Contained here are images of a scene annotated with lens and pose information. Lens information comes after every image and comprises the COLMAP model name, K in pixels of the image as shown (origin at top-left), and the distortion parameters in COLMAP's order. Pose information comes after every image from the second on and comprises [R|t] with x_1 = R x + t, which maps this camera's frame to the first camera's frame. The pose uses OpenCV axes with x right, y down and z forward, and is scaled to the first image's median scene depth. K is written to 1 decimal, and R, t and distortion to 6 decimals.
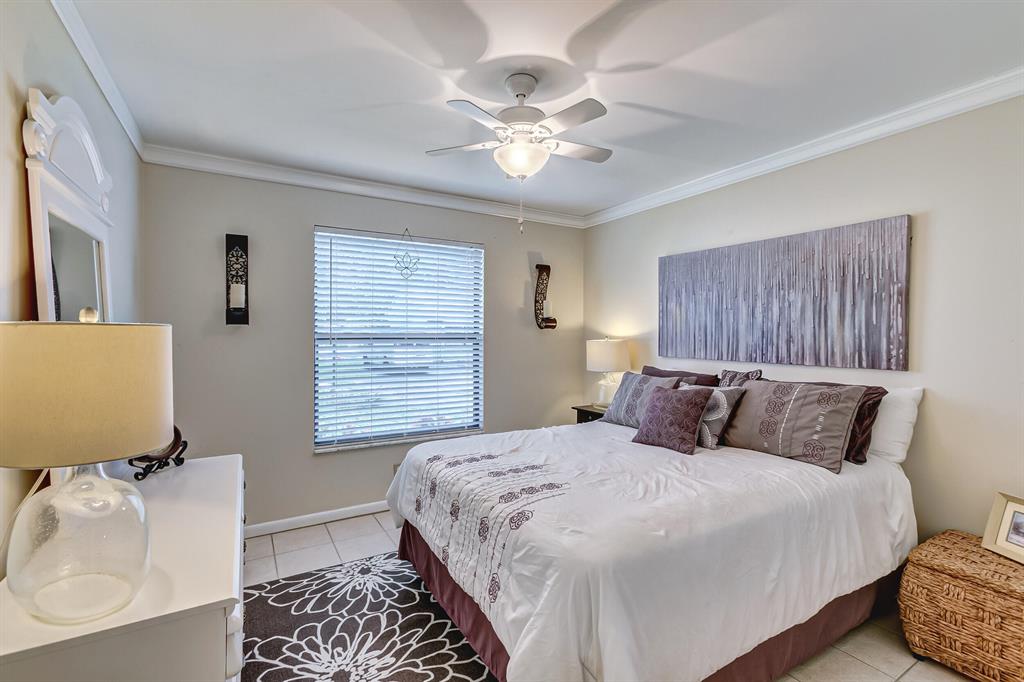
lens RADIAL K [[465.9, 0, 513.5], [0, 465.9, 337.1], [0, 0, 1]] dist [-0.019361, 0.018285]
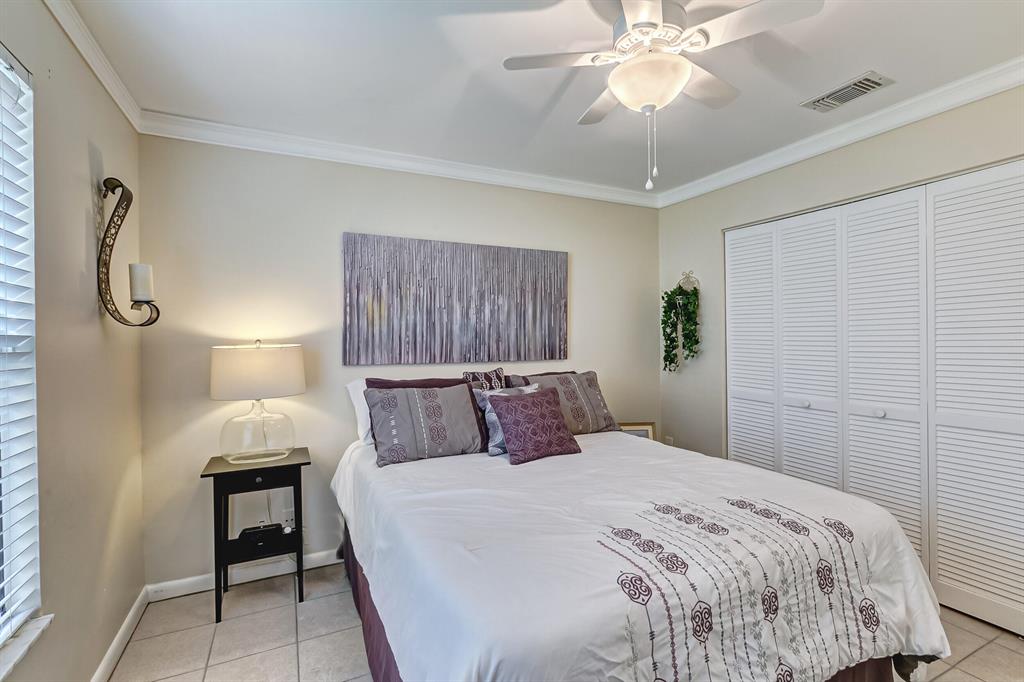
lens RADIAL K [[465.9, 0, 513.5], [0, 465.9, 337.1], [0, 0, 1]] dist [-0.019361, 0.018285]
pose [[0.084100, 0.000155, 0.996457, -0.519337], [0.015450, 0.999880, -0.001460, 0.002238], [-0.996338, 0.015518, 0.084087, 0.858869]]
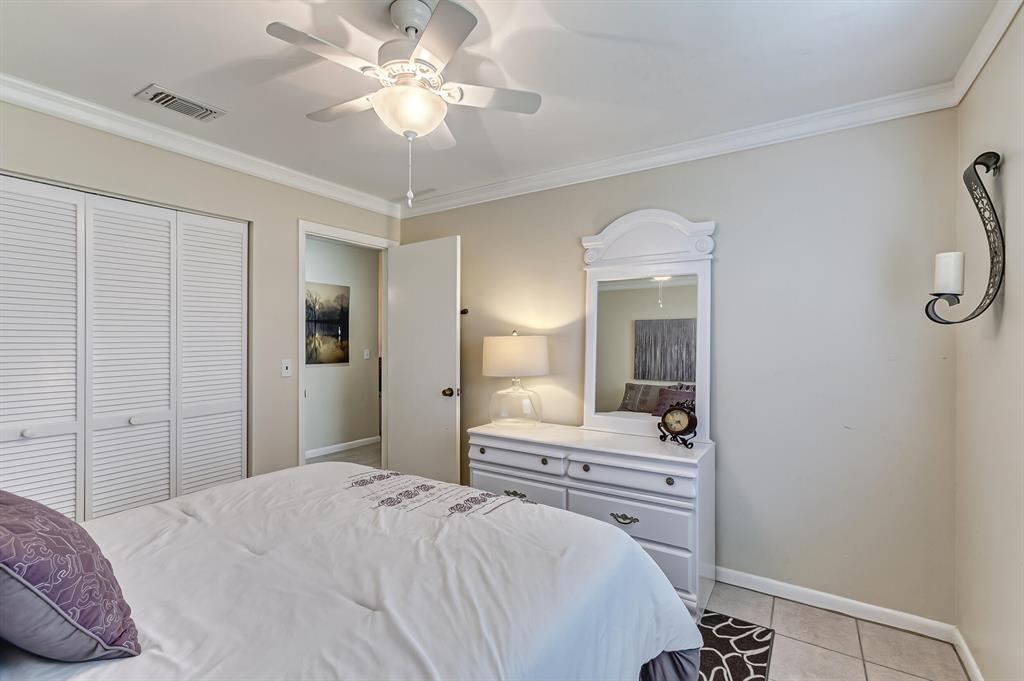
lens RADIAL K [[460.0, 0, 509.2], [0, 460.0, 339.1], [0, 0, 1]] dist [-0.015787, 0.013461]
pose [[-0.899330, -0.000915, -0.437270, 0.149525], [-0.006462, 0.999916, 0.011198, -0.007941], [0.437223, 0.012896, -0.899261, 1.309638]]
